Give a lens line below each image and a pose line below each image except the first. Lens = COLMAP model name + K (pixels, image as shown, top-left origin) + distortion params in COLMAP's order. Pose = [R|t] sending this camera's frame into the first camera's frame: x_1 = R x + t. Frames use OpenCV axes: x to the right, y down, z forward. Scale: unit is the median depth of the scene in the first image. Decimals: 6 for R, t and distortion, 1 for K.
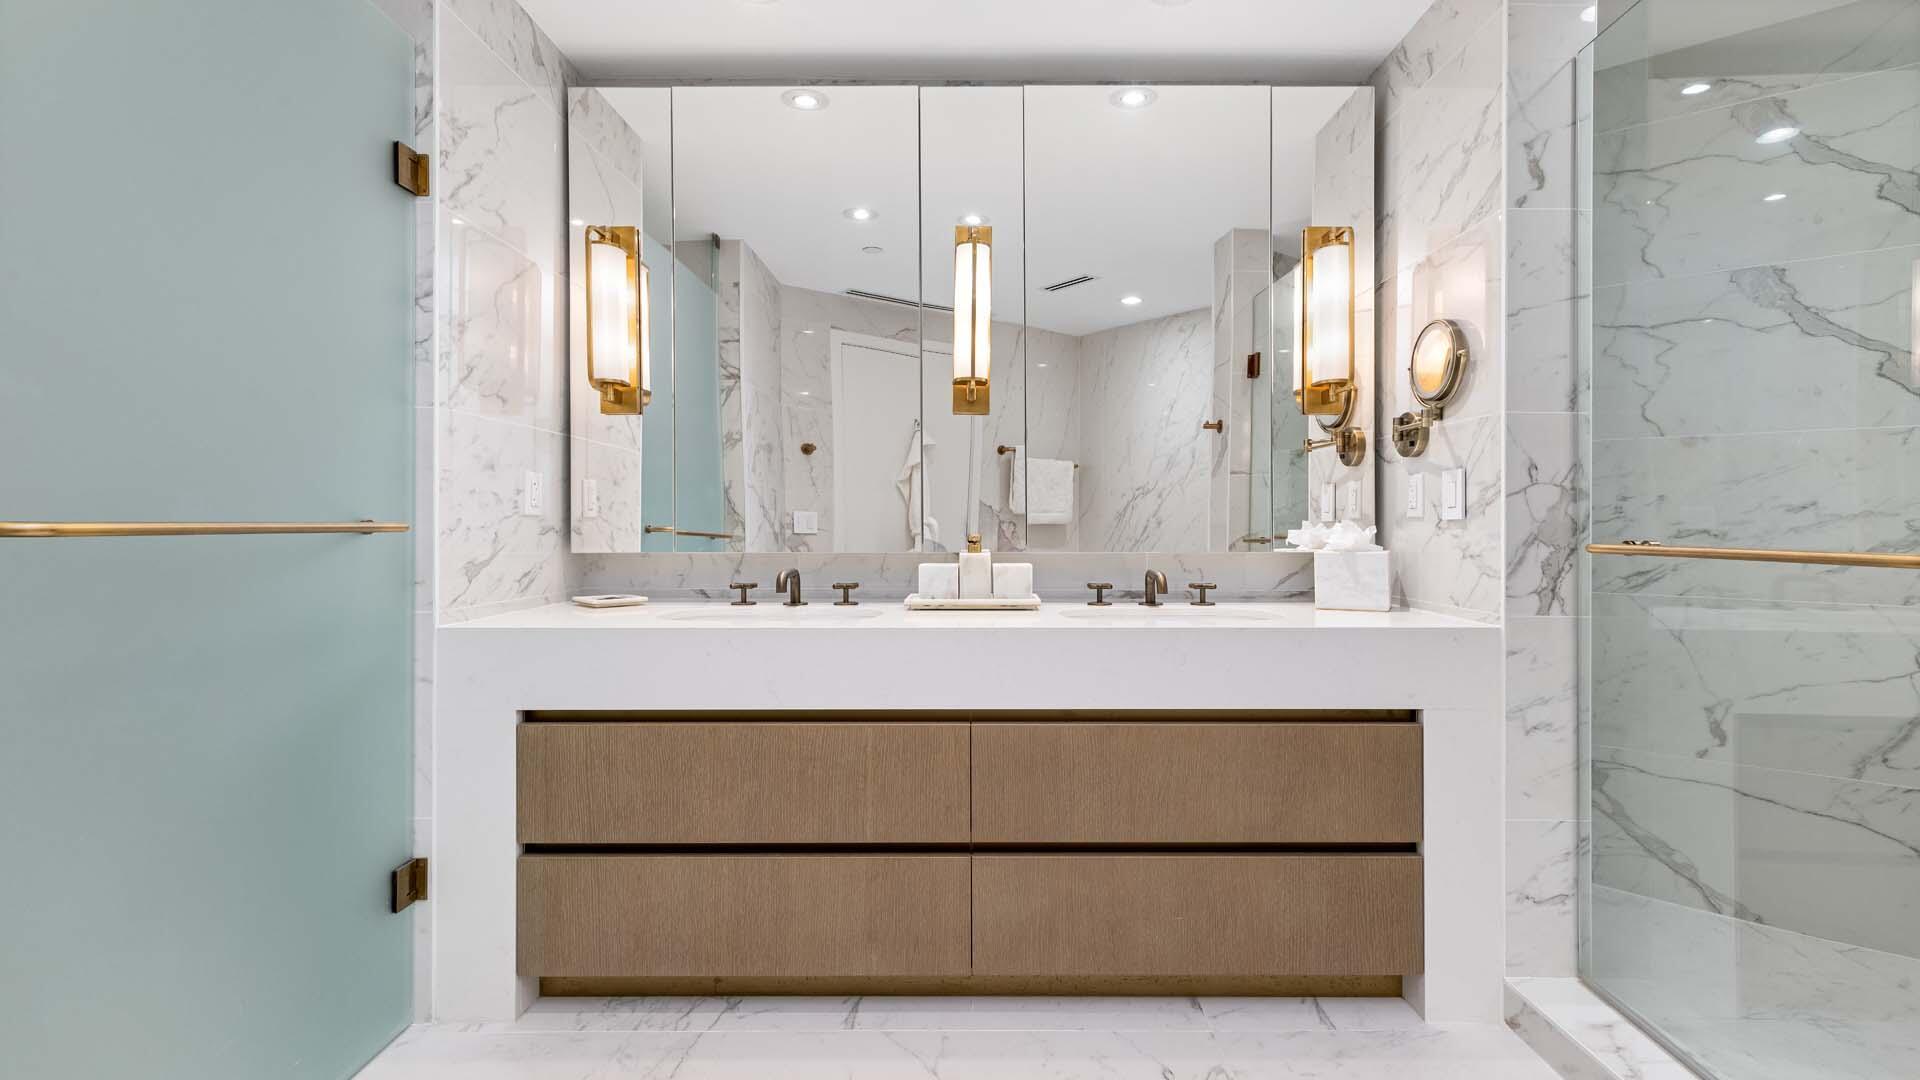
lens RADIAL K [[876.4, 0, 963.0], [0, 876.4, 526.2], [0, 0, 1]] dist [0.003184, -0.000213]
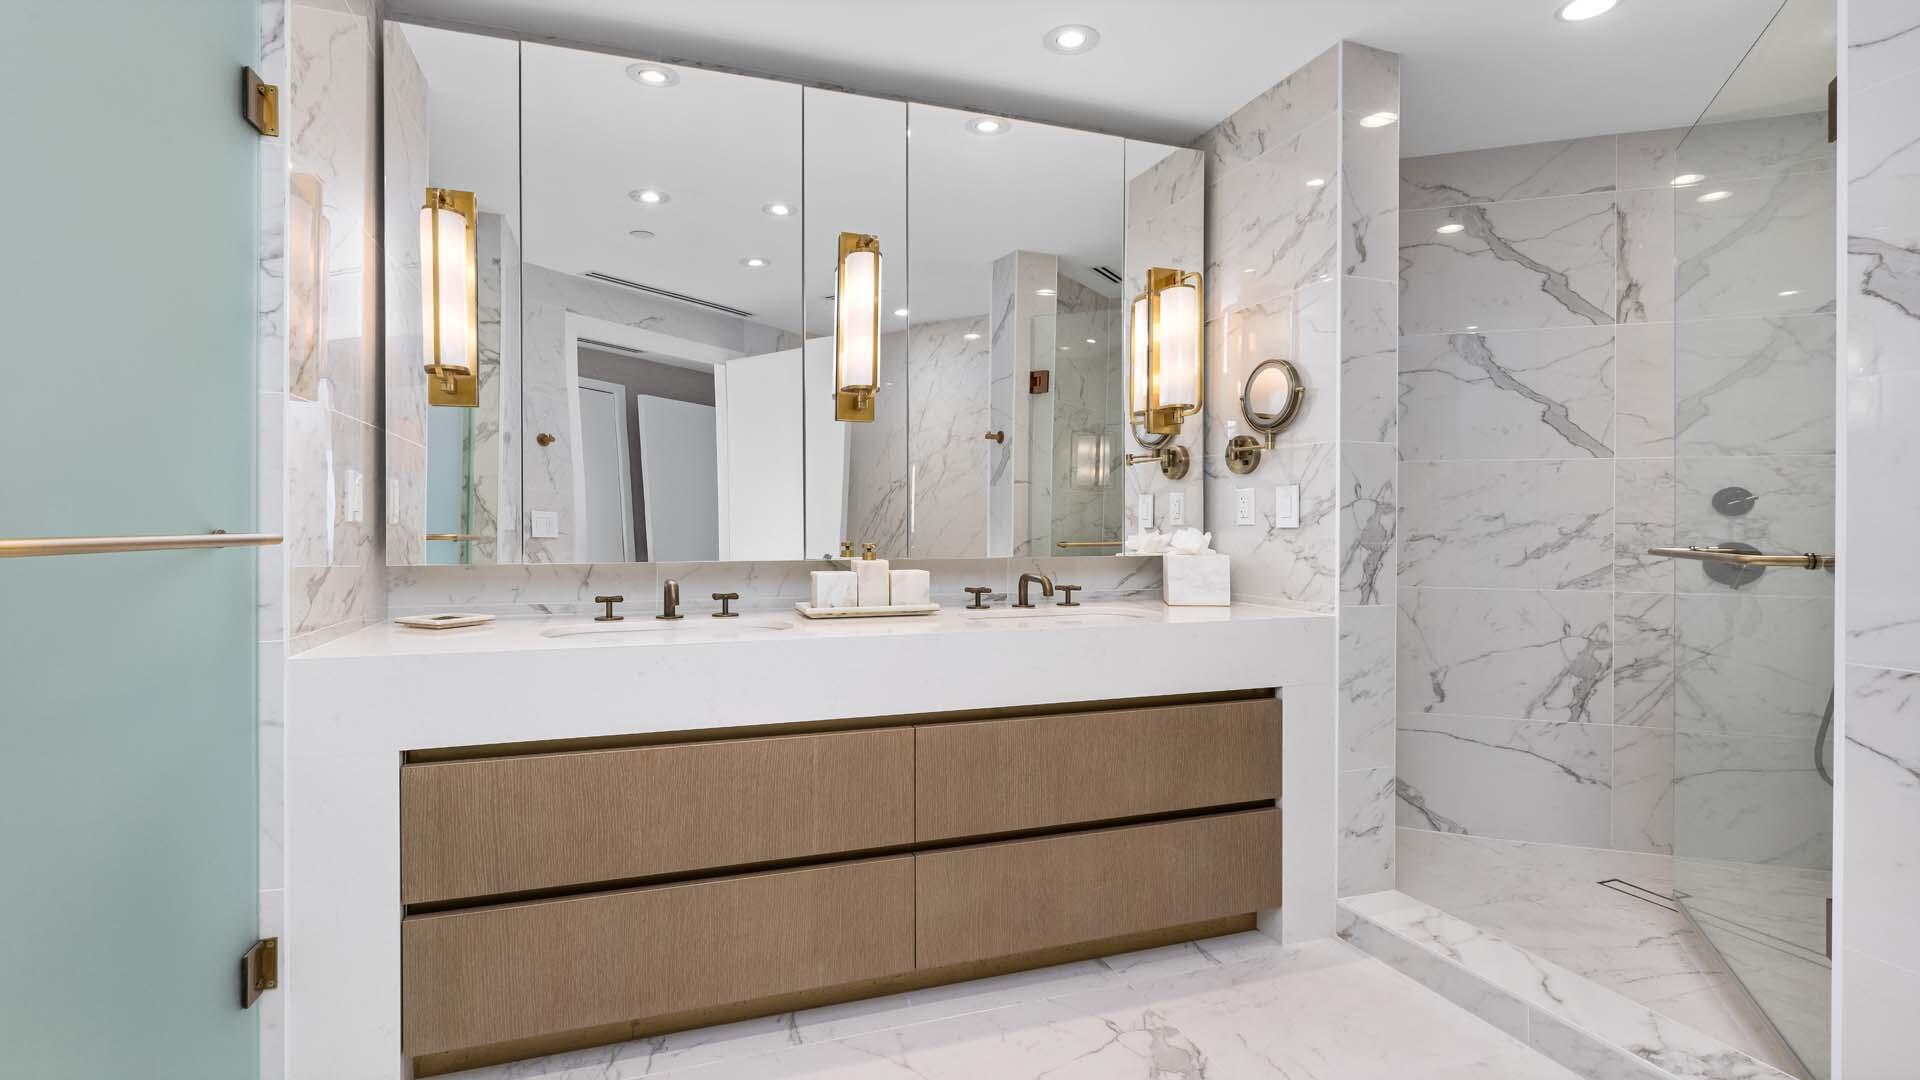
lens RADIAL K [[894.9, 0, 957.8], [0, 894.9, 534.0], [0, 0, 1]] dist [-0.007035, 0.002268]
pose [[0.943617, -0.003312, 0.331022, -0.264866], [0.001437, 0.999982, 0.005910, -0.006393], [-0.331035, -0.005102, 0.943605, -0.003999]]
